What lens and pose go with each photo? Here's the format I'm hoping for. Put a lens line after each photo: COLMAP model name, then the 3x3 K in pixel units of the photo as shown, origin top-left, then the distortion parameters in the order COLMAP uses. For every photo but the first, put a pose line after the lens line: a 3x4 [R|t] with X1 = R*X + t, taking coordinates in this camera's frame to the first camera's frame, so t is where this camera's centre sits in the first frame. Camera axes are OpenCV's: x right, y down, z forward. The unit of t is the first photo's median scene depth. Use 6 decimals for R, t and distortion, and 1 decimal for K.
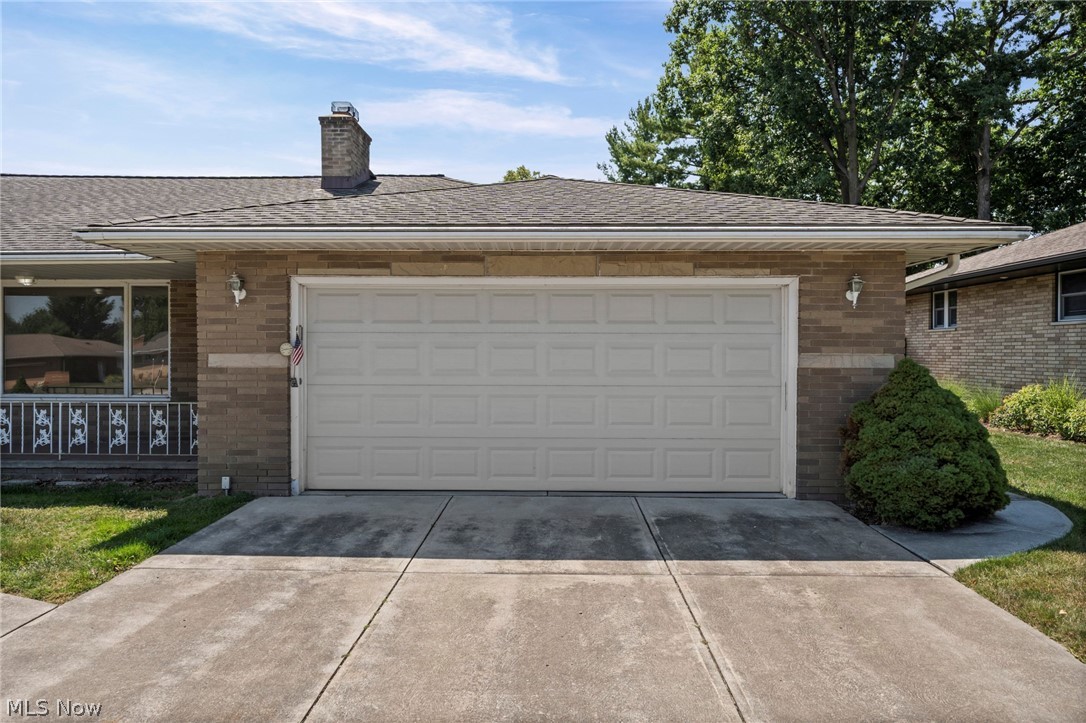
lens RADIAL K [[719.5, 0, 542.1], [0, 719.5, 356.3], [0, 0, 1]] dist [-0.000986, 0.002541]
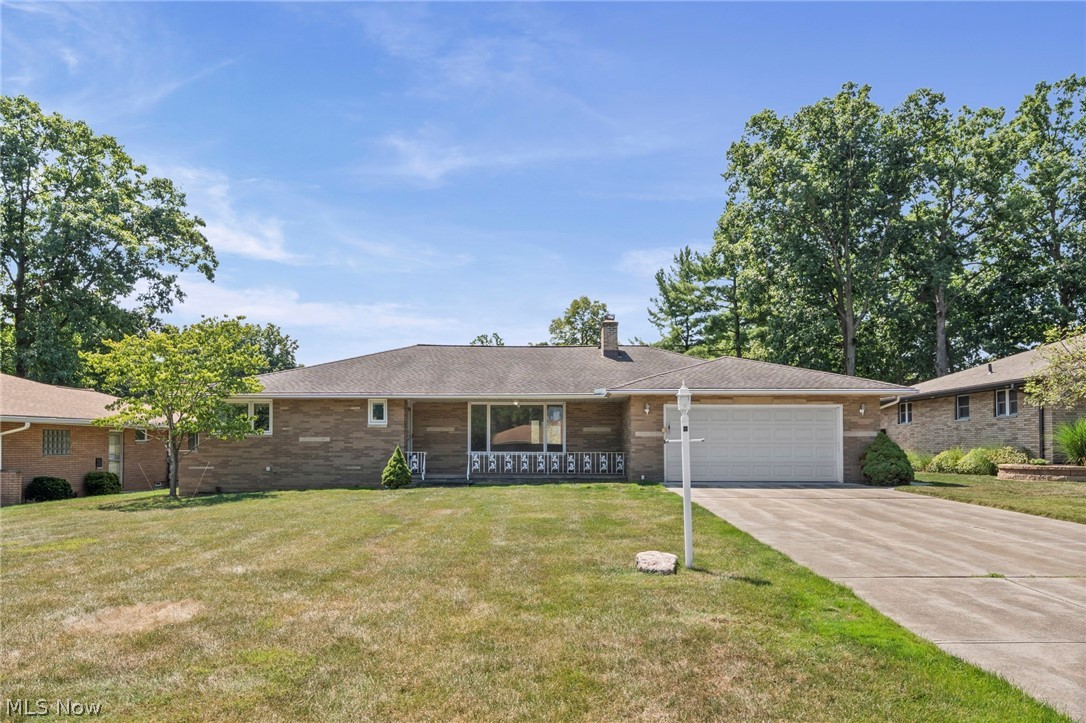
lens RADIAL K [[716.0, 0, 546.7], [0, 716.0, 428.2], [0, 0, 1]] dist [-0.000764, -0.001579]
pose [[0.999857, -0.000755, 0.016890, -0.718440], [0.001361, 0.999354, -0.035924, 0.069665], [-0.016852, 0.035942, 0.999212, -1.503551]]
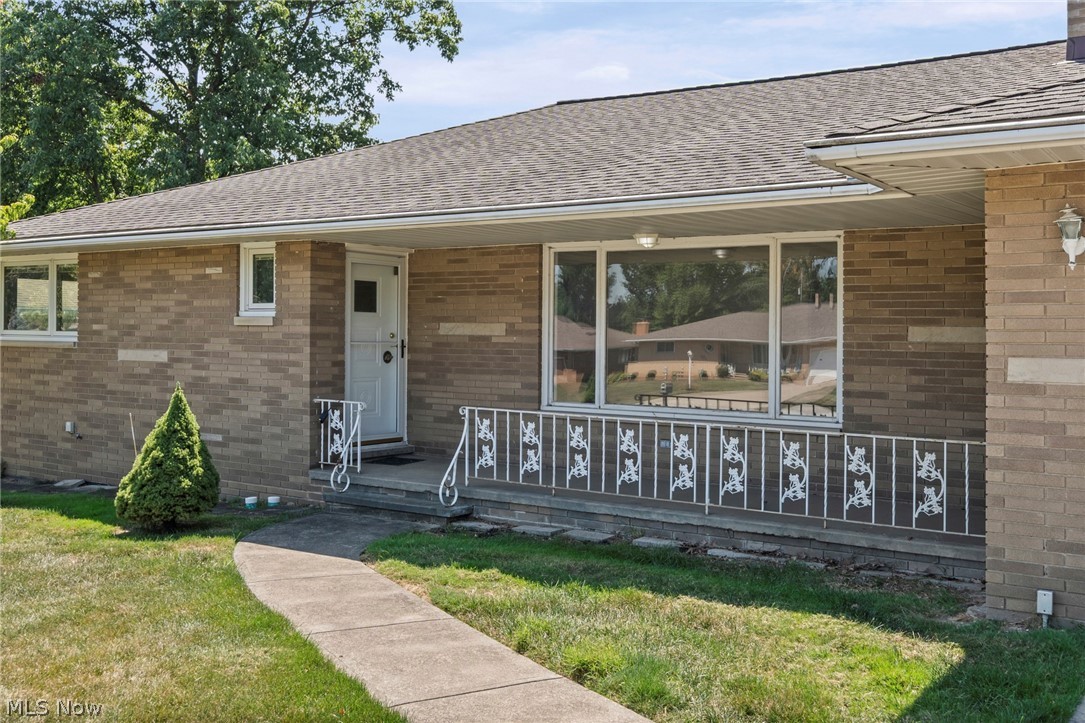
lens RADIAL K [[1075.1, 0, 545.4], [0, 1075.1, 338.9], [0, 0, 1]] dist [-0.007510, -0.007694]
pose [[0.832559, 0.011678, -0.553813, -0.257450], [-0.016529, 0.999856, -0.003765, -0.007480], [0.553690, 0.012288, 0.832632, 0.112628]]
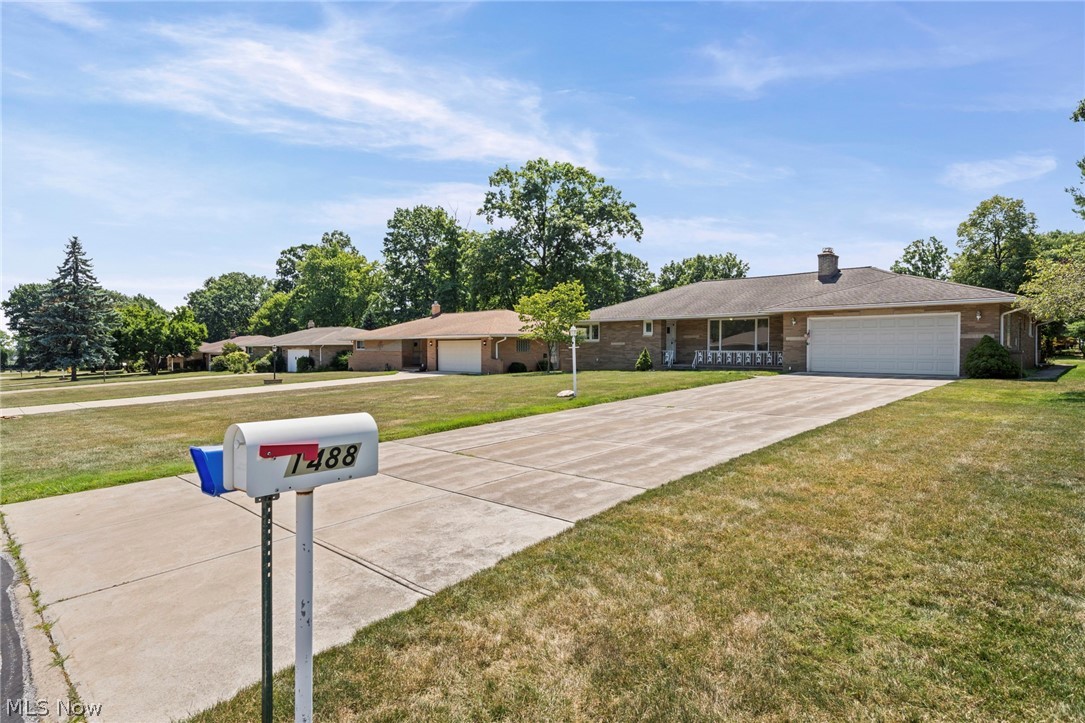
lens RADIAL K [[594.4, 0, 525.3], [0, 594.4, 362.9], [0, 0, 1]] dist [-0.002797, -0.001563]
pose [[0.714911, 0.013946, -0.699077, 0.713939], [0.000209, 0.999797, 0.020159, 0.063138], [0.699216, -0.014558, 0.714763, -2.081578]]
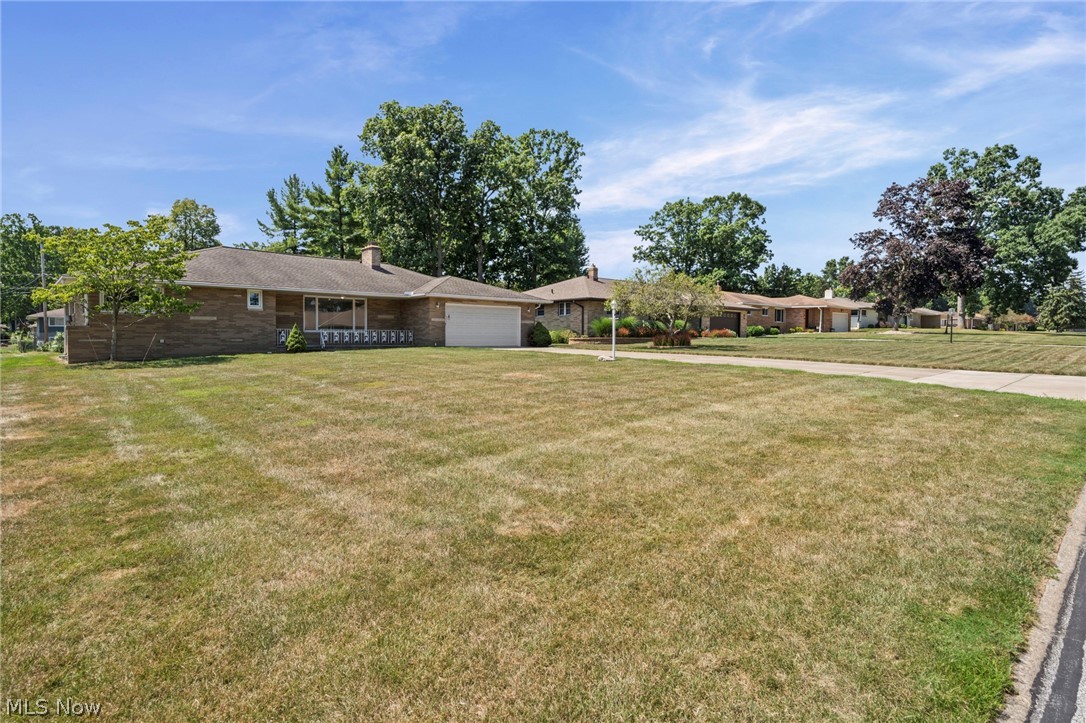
lens RADIAL K [[591.9, 0, 545.9], [0, 591.9, 342.9], [0, 0, 1]] dist [0.046146, -0.000566]
pose [[0.709397, -0.006696, 0.704777, -2.296202], [0.009040, 0.999959, 0.000400, 0.141795], [-0.704751, 0.006087, 0.709428, -2.004680]]
